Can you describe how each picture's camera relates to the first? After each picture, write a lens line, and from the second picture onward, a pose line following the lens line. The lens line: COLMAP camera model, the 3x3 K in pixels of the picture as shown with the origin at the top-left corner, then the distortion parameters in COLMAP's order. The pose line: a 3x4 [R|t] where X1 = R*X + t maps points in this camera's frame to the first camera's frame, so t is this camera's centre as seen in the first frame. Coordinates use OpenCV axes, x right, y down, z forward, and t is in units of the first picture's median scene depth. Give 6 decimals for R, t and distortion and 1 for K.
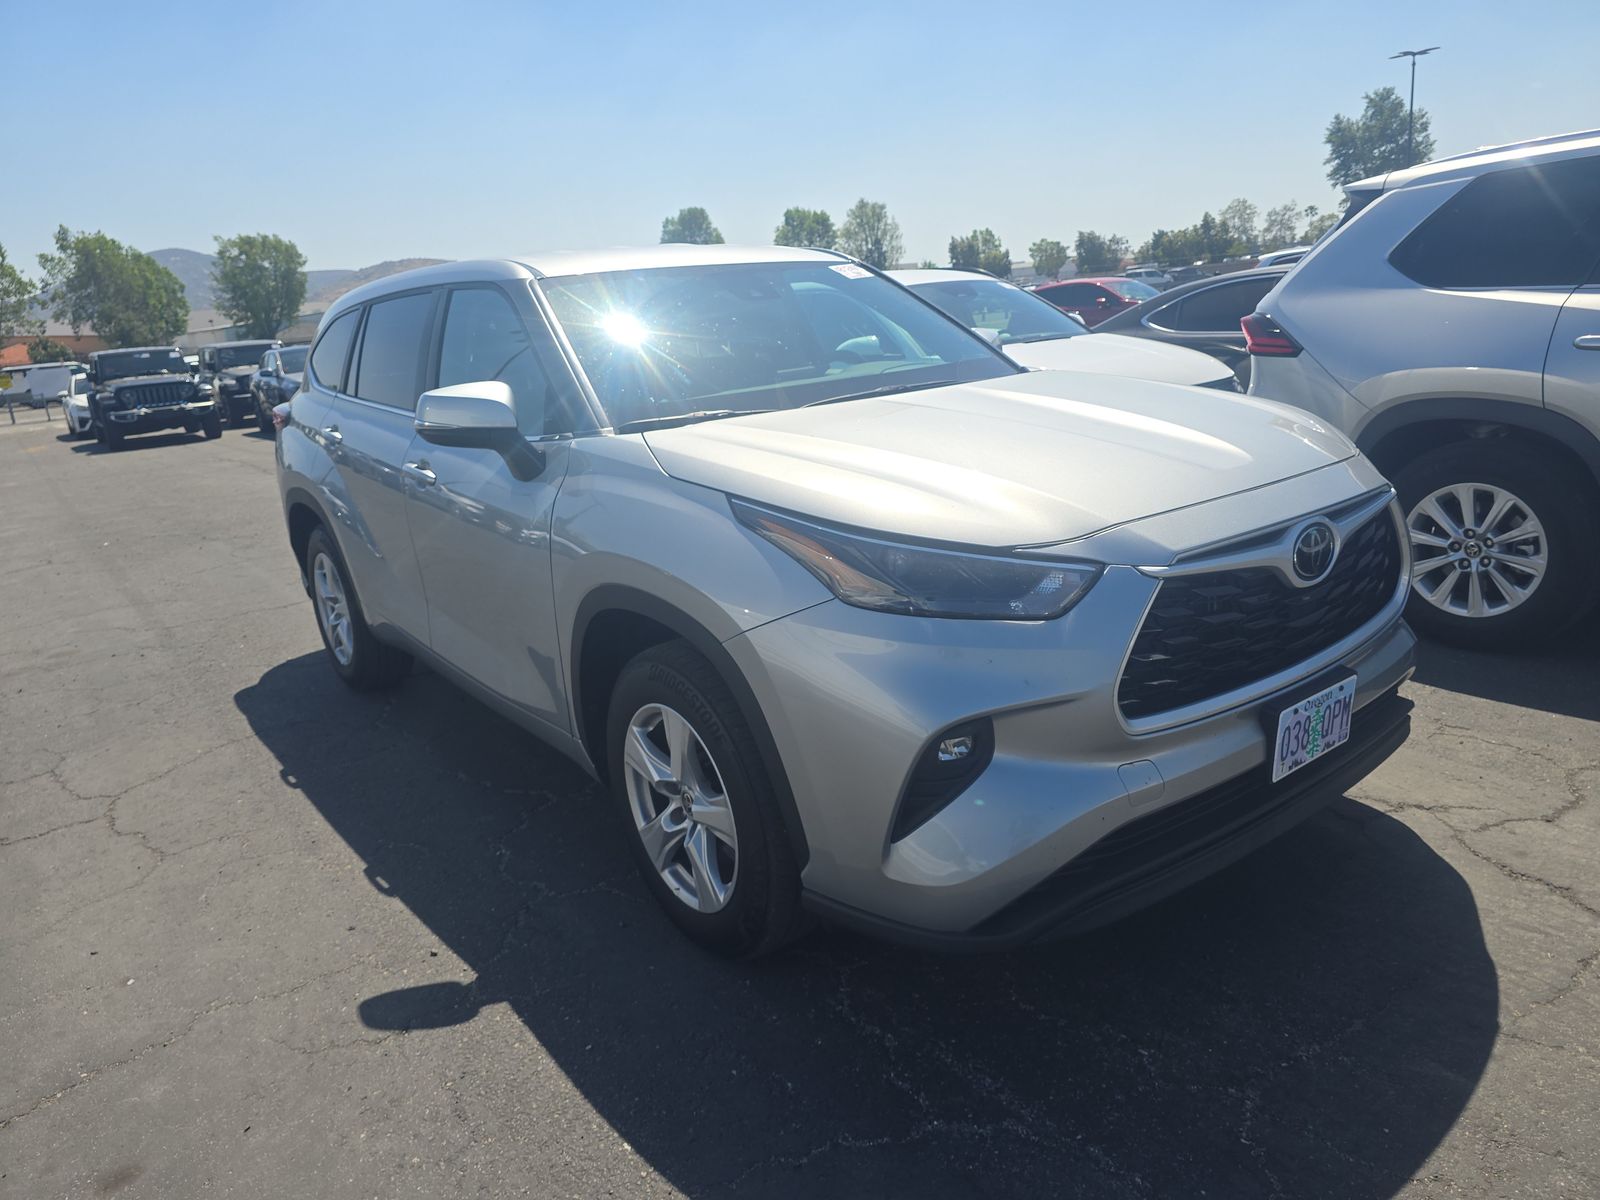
lens RADIAL K [[1061.8, 0, 800.0], [0, 1061.8, 600.0], [0, 0, 1]] dist [0.041476, -0.044038]
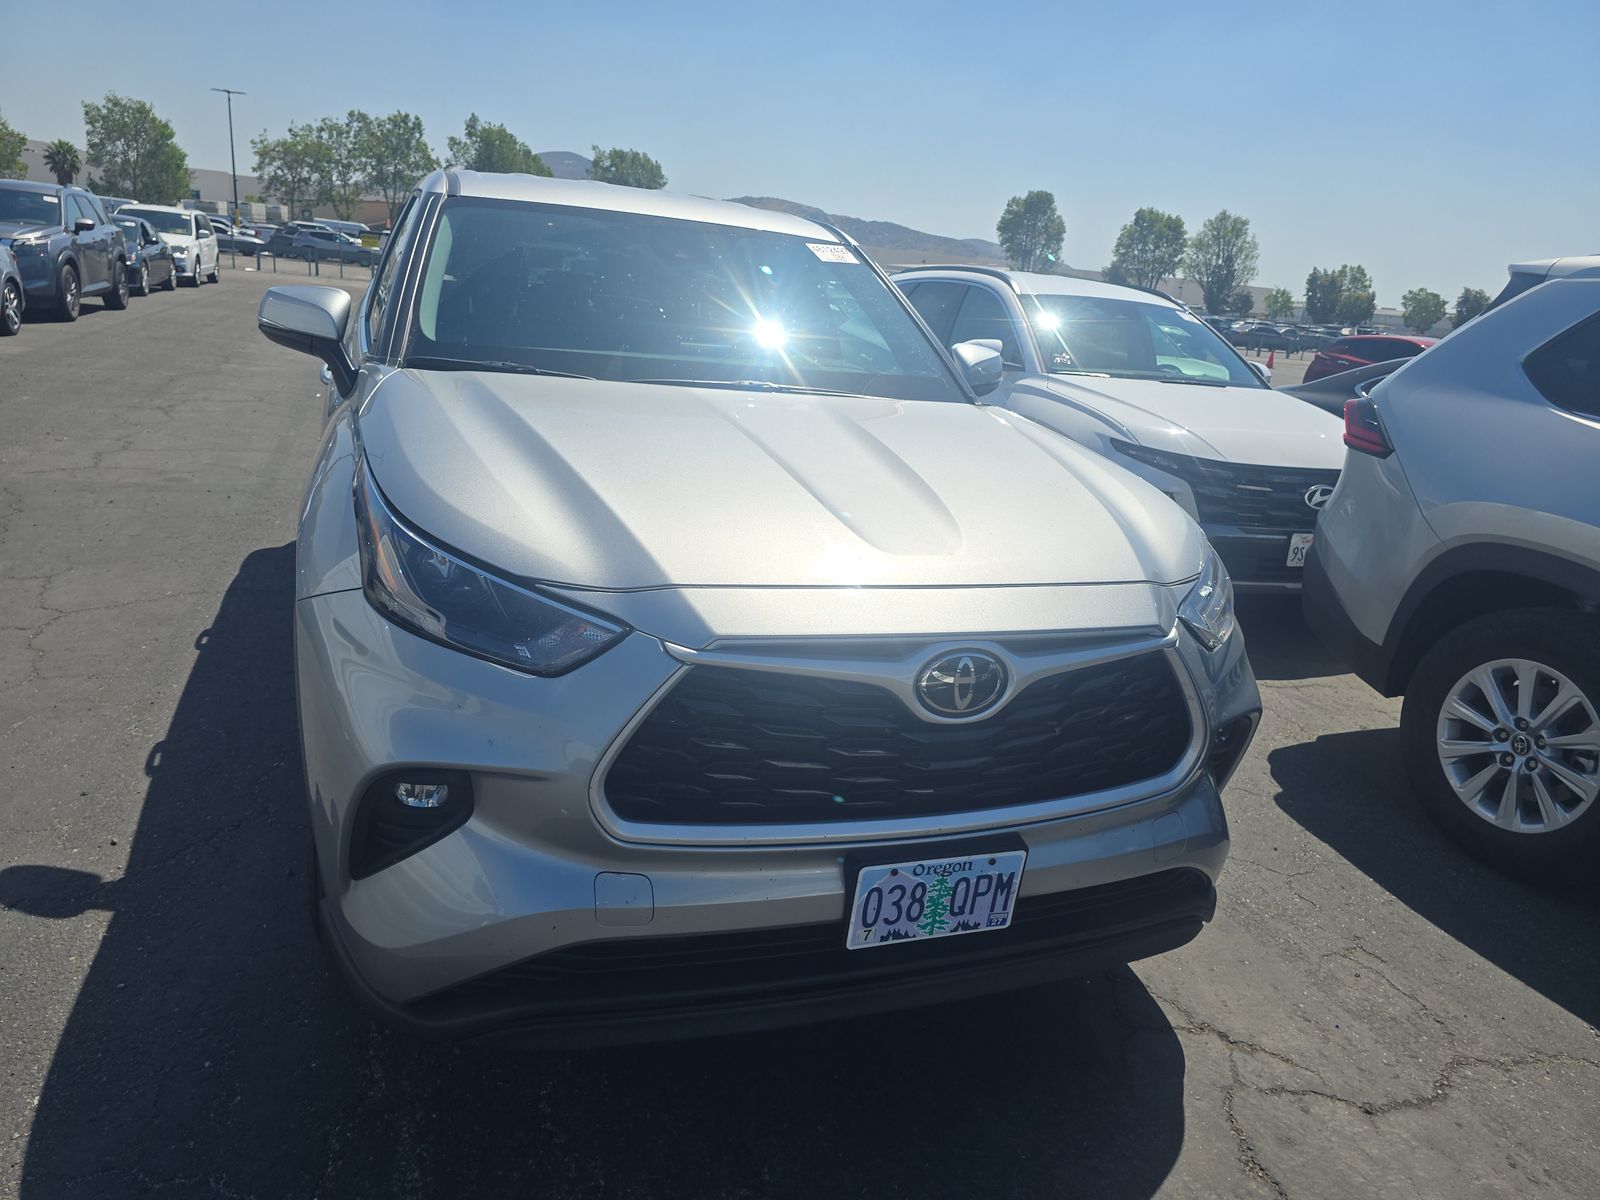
lens RADIAL K [[1061.8, 0, 800.0], [0, 1061.8, 600.0], [0, 0, 1]] dist [0.041476, -0.044038]
pose [[0.942953, 0.248857, -0.221154, 0.299466], [-0.243893, 0.968516, 0.049933, -0.064998], [0.226617, 0.006854, 0.973960, 0.124028]]
